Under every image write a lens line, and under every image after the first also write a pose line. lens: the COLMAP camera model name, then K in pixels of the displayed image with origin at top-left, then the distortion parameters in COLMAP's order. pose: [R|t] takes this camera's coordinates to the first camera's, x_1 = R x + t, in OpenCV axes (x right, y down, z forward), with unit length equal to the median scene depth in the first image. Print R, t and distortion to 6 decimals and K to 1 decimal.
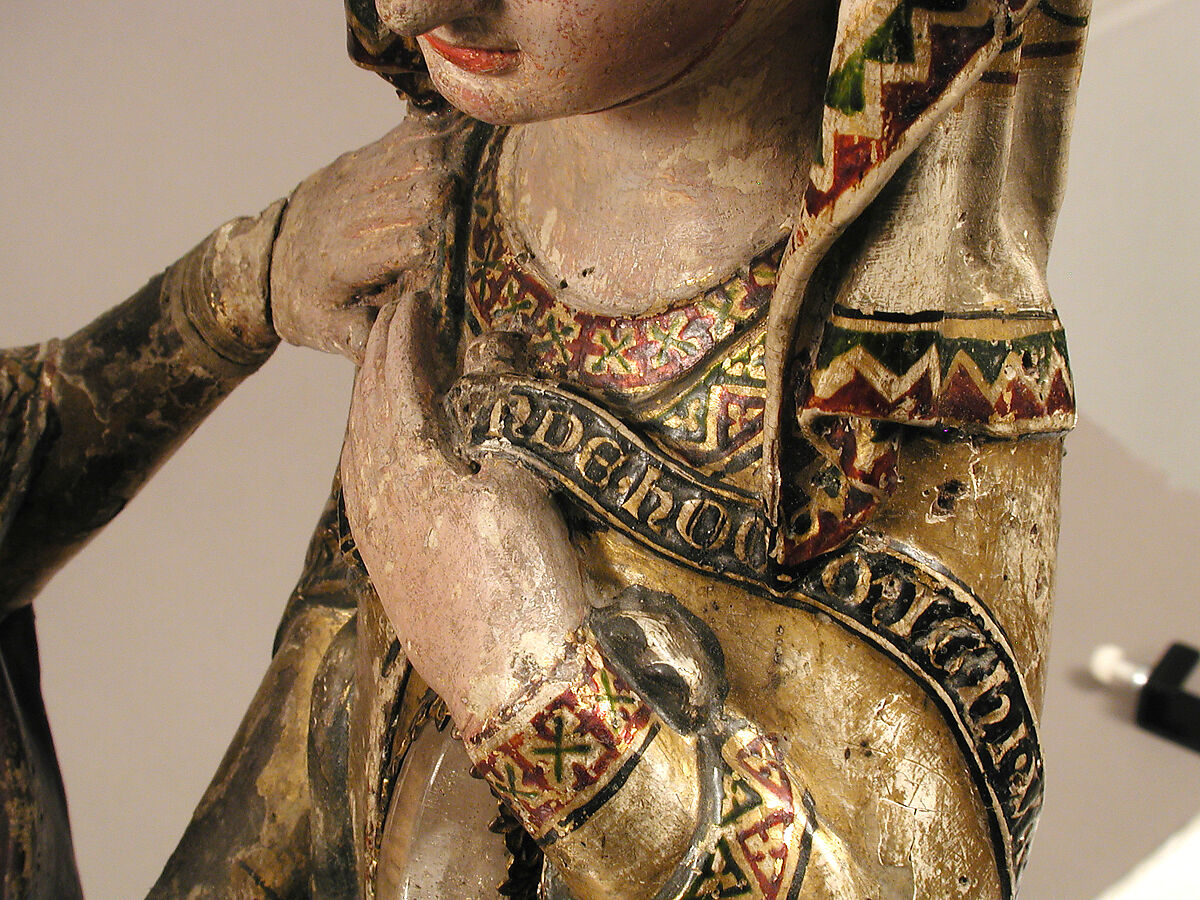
lens RADIAL K [[2611.9, 0, 601.4], [0, 2611.9, 450.9], [0, 0, 1]] dist [0.068128, 0.000000]
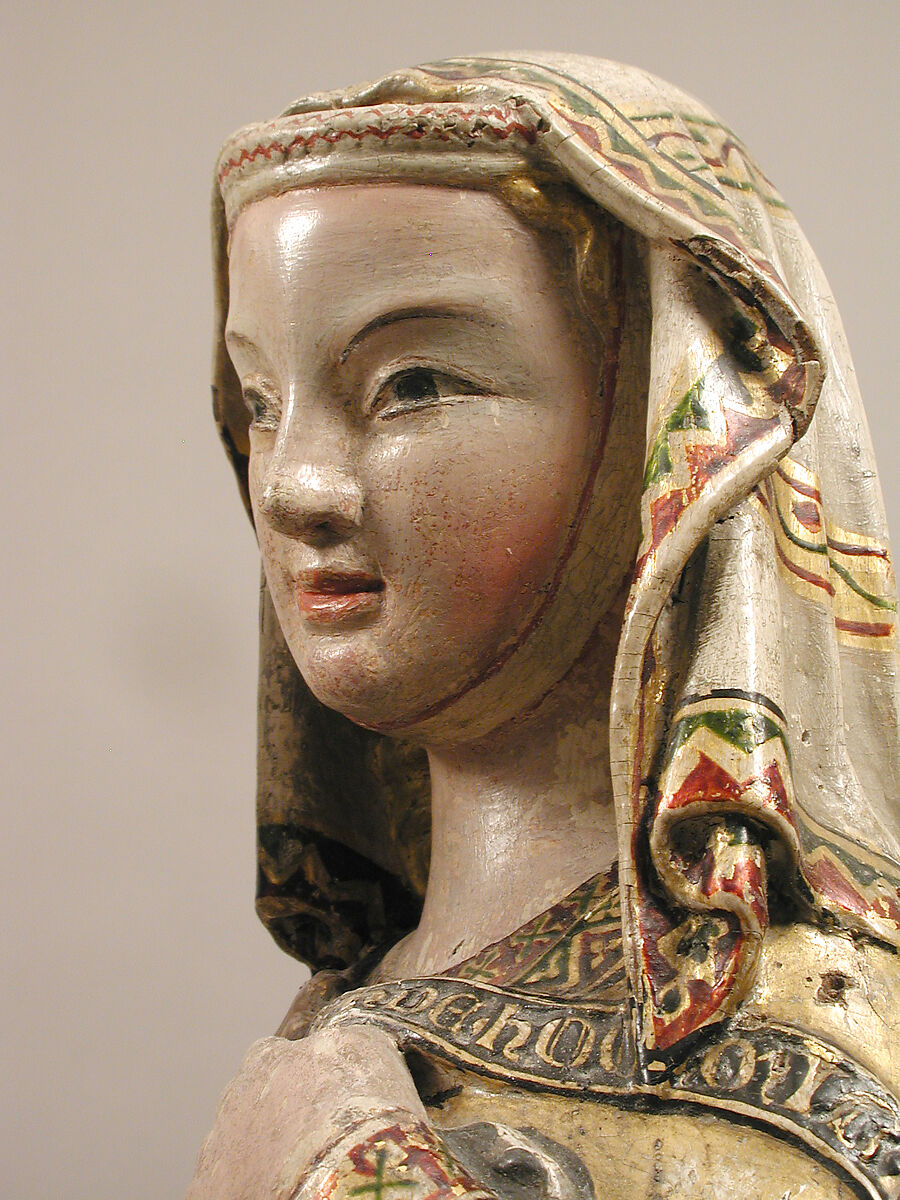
lens RADIAL K [[2040.2, 0, 449.3], [0, 2040.2, 600.6], [0, 0, 1]] dist [-0.059124, 0.000000]
pose [[0.995377, -0.046225, -0.084189, 0.065111], [-0.051150, 0.486785, -0.872023, 0.561329], [0.081291, 0.872298, 0.482170, 0.531339]]
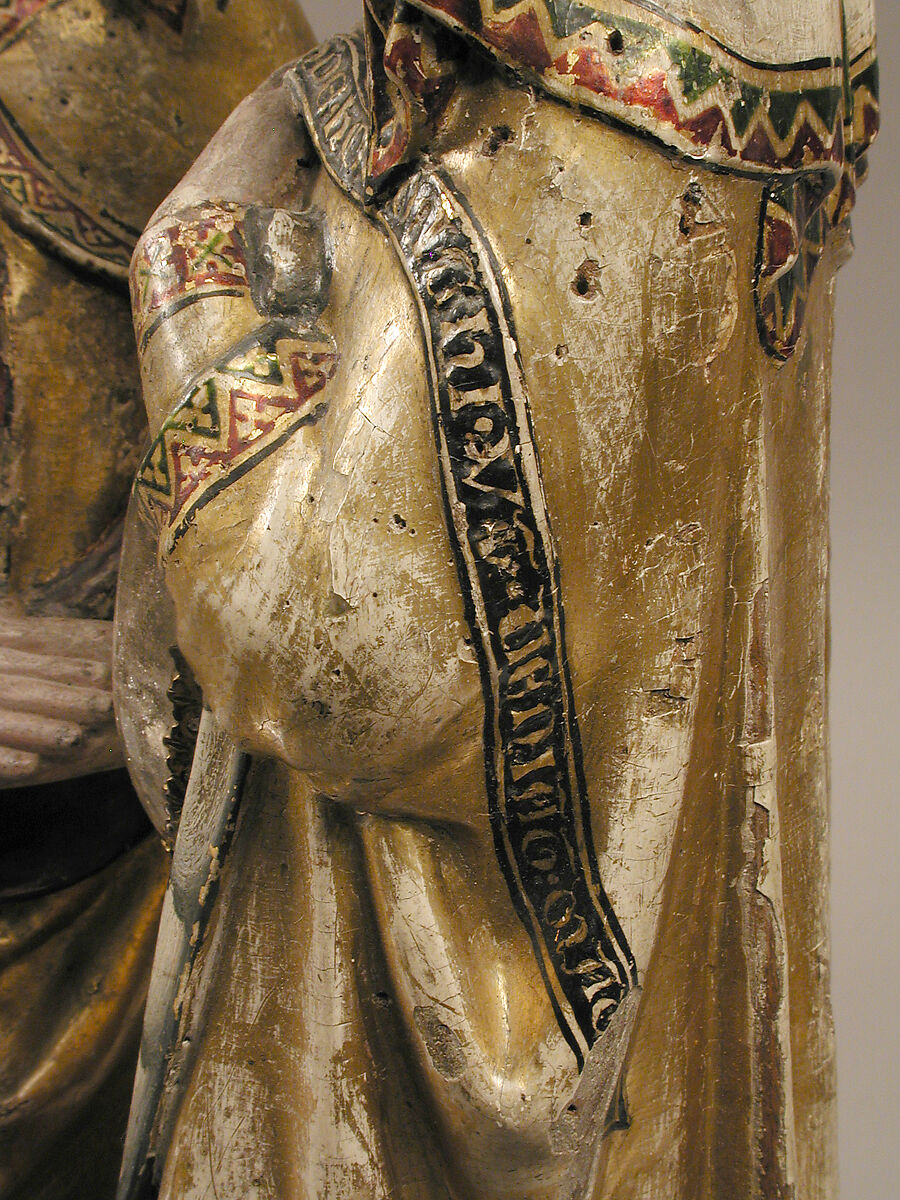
lens RADIAL K [[2977.2, 0, 449.6], [0, 2977.2, 599.8], [0, 0, 1]] dist [0.242963, 0.000000]
pose [[0.665810, 0.254684, -0.701308, 1.007249], [-0.445989, 0.889386, -0.100429, 0.309951], [0.598156, 0.379642, 0.705749, 0.213095]]
